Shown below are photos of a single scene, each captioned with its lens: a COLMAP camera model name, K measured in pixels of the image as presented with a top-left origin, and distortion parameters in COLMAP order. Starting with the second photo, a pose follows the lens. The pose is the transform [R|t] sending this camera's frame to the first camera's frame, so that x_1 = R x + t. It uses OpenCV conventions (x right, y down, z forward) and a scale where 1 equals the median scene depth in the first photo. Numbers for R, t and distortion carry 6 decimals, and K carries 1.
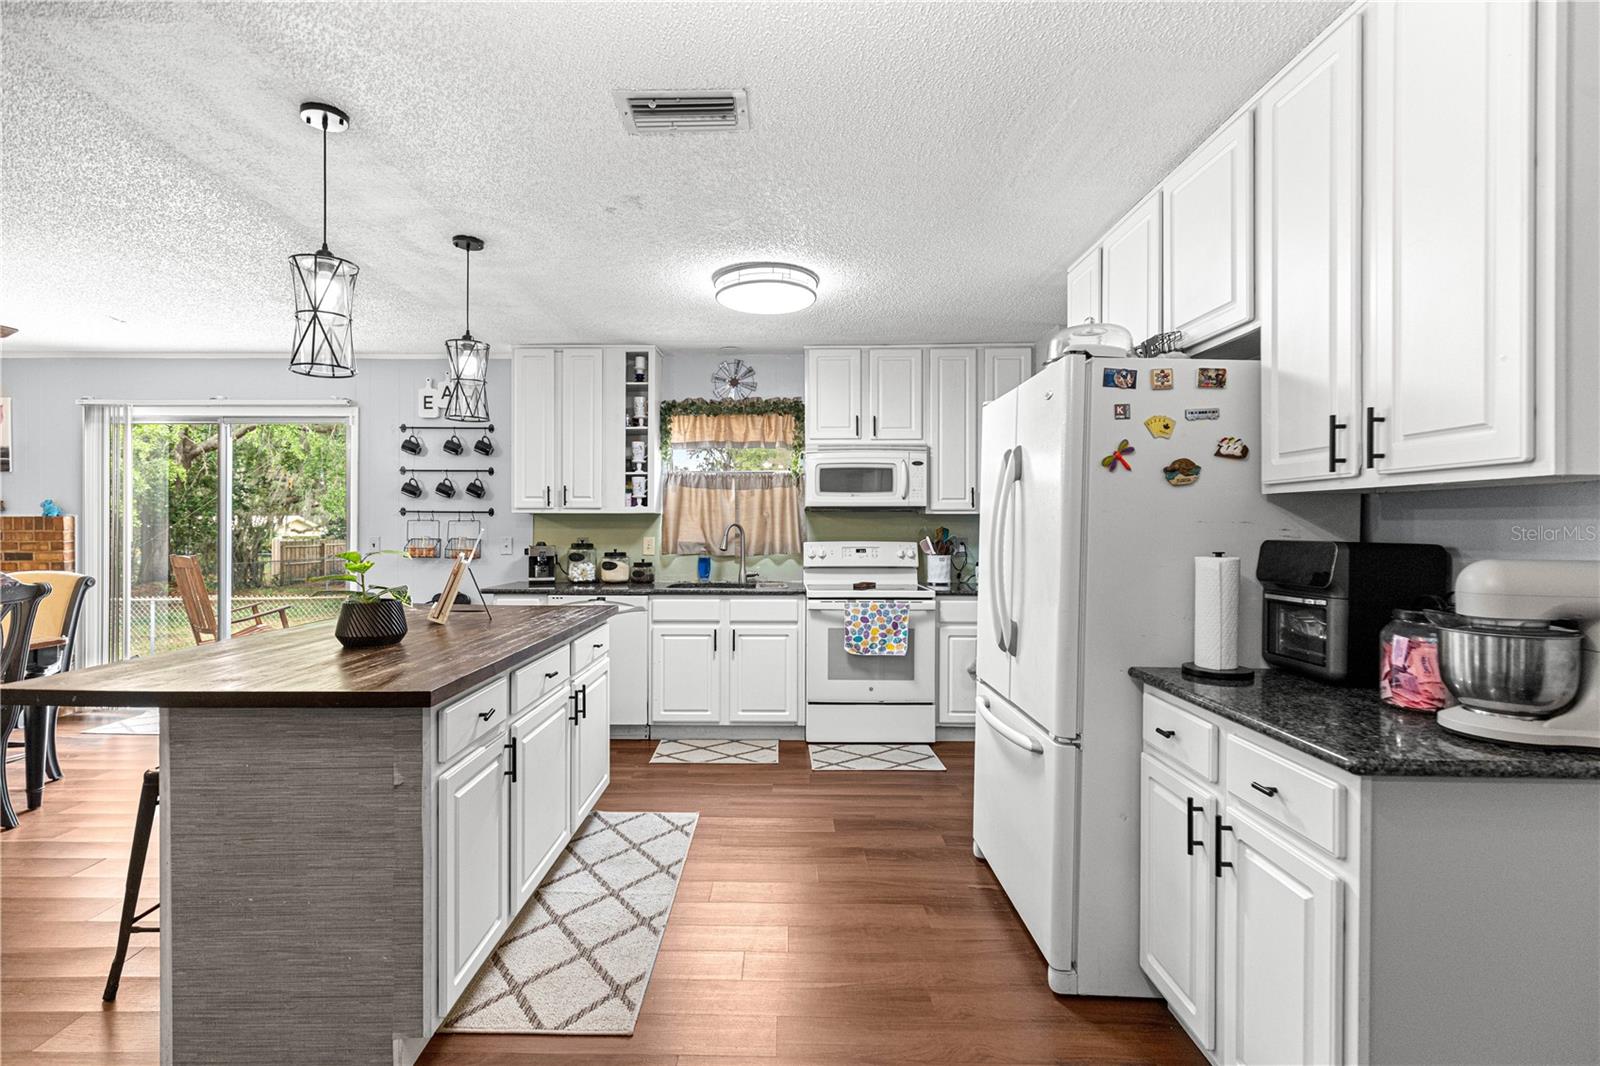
lens RADIAL K [[724.3, 0, 780.8], [0, 724.3, 542.8], [0, 0, 1]] dist [0.008835, -0.001479]
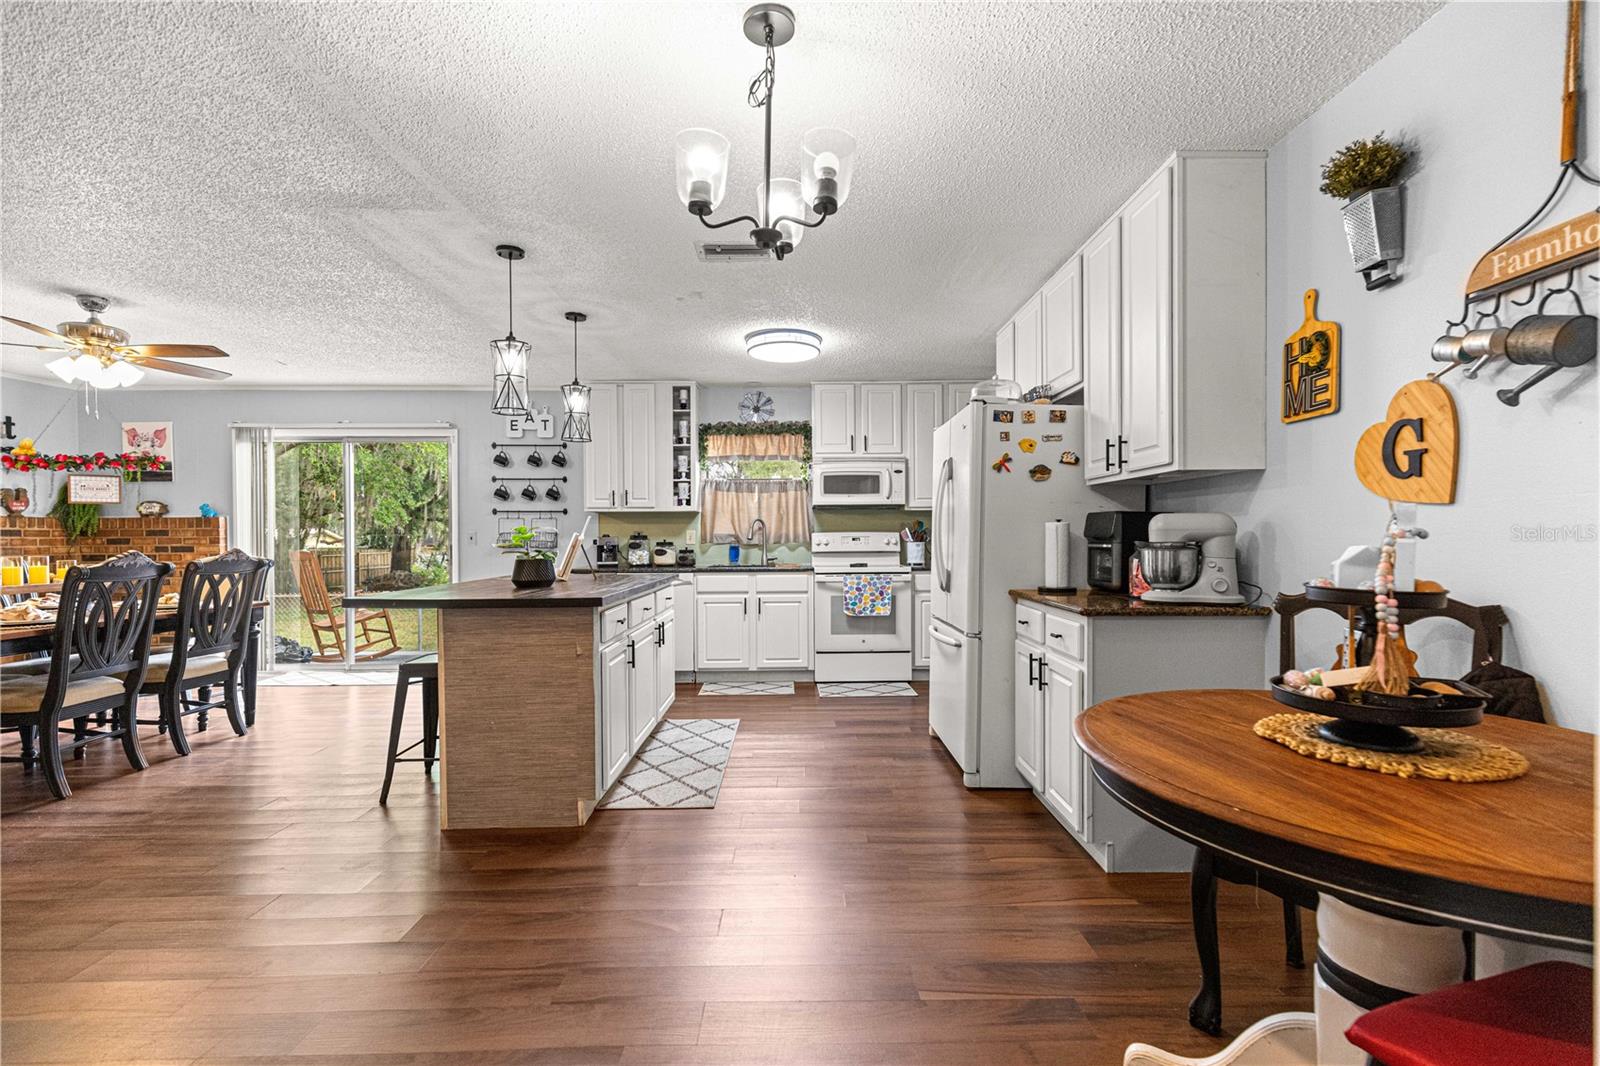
lens RADIAL K [[724.3, 0, 798.8], [0, 724.3, 545.9], [0, 0, 1]] dist [0.008835, -0.001479]
pose [[0.999854, -0.005876, 0.016026, -0.022971], [0.006099, 0.999885, -0.013911, 0.073160], [-0.015942, 0.014007, 0.999775, -0.524937]]
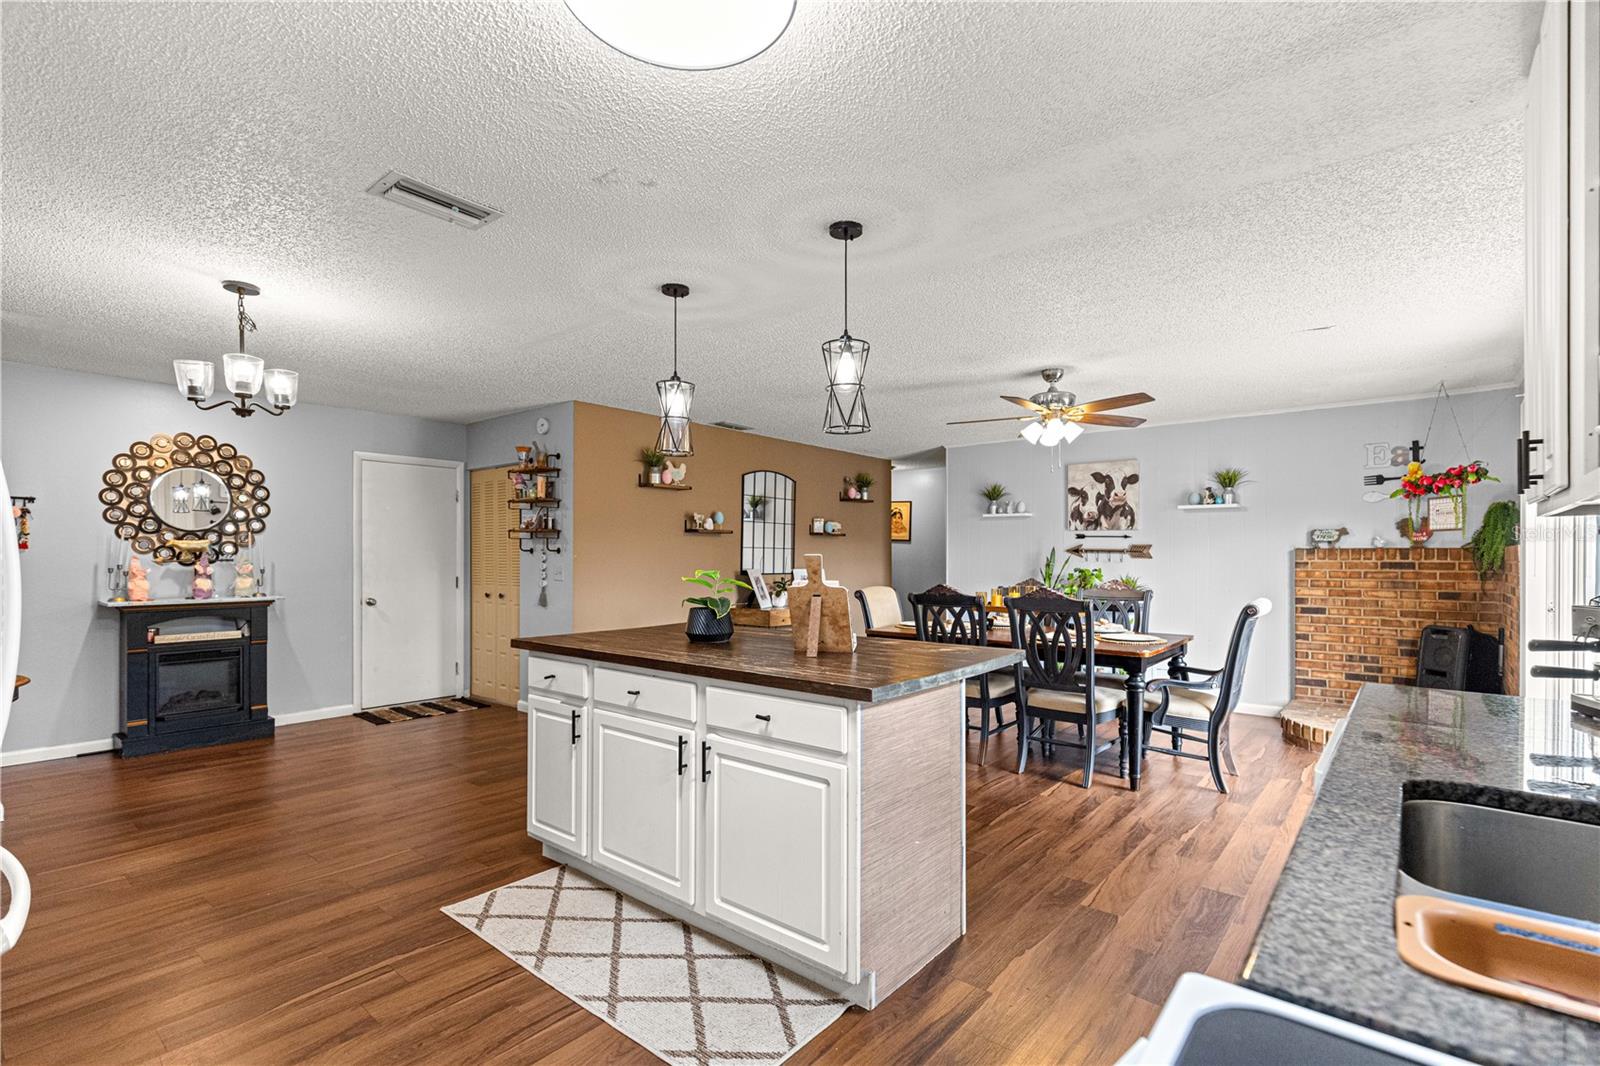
lens RADIAL K [[724.3, 0, 794.9], [0, 724.3, 553.5], [0, 0, 1]] dist [0.008835, -0.001479]
pose [[-0.625478, -0.005875, -0.780220, 0.354278], [-0.021890, 0.999710, 0.010021, -0.034638], [0.779935, 0.023347, -0.625425, 1.803964]]
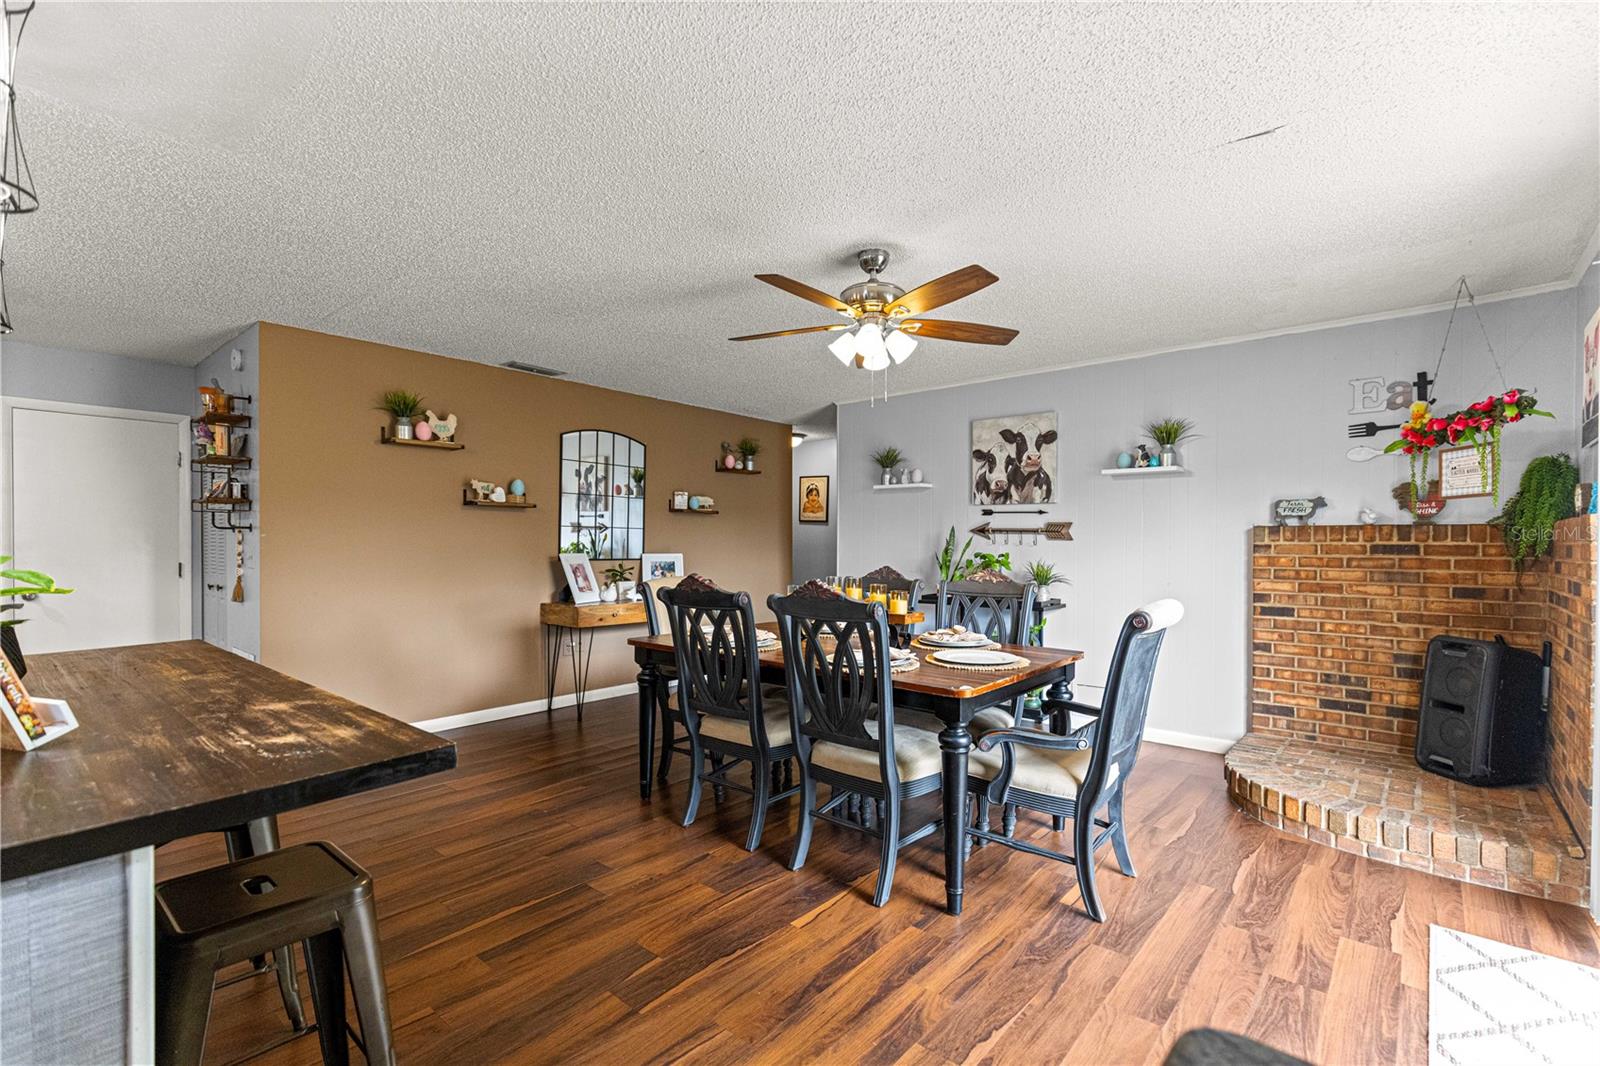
lens RADIAL K [[724.3, 0, 783.9], [0, 724.3, 548.0], [0, 0, 1]] dist [0.008835, -0.001479]
pose [[-0.635279, 0.001343, -0.772281, -0.467301], [-0.023634, 0.999496, 0.021179, -0.021230], [0.771921, 0.031707, -0.634928, 1.829793]]
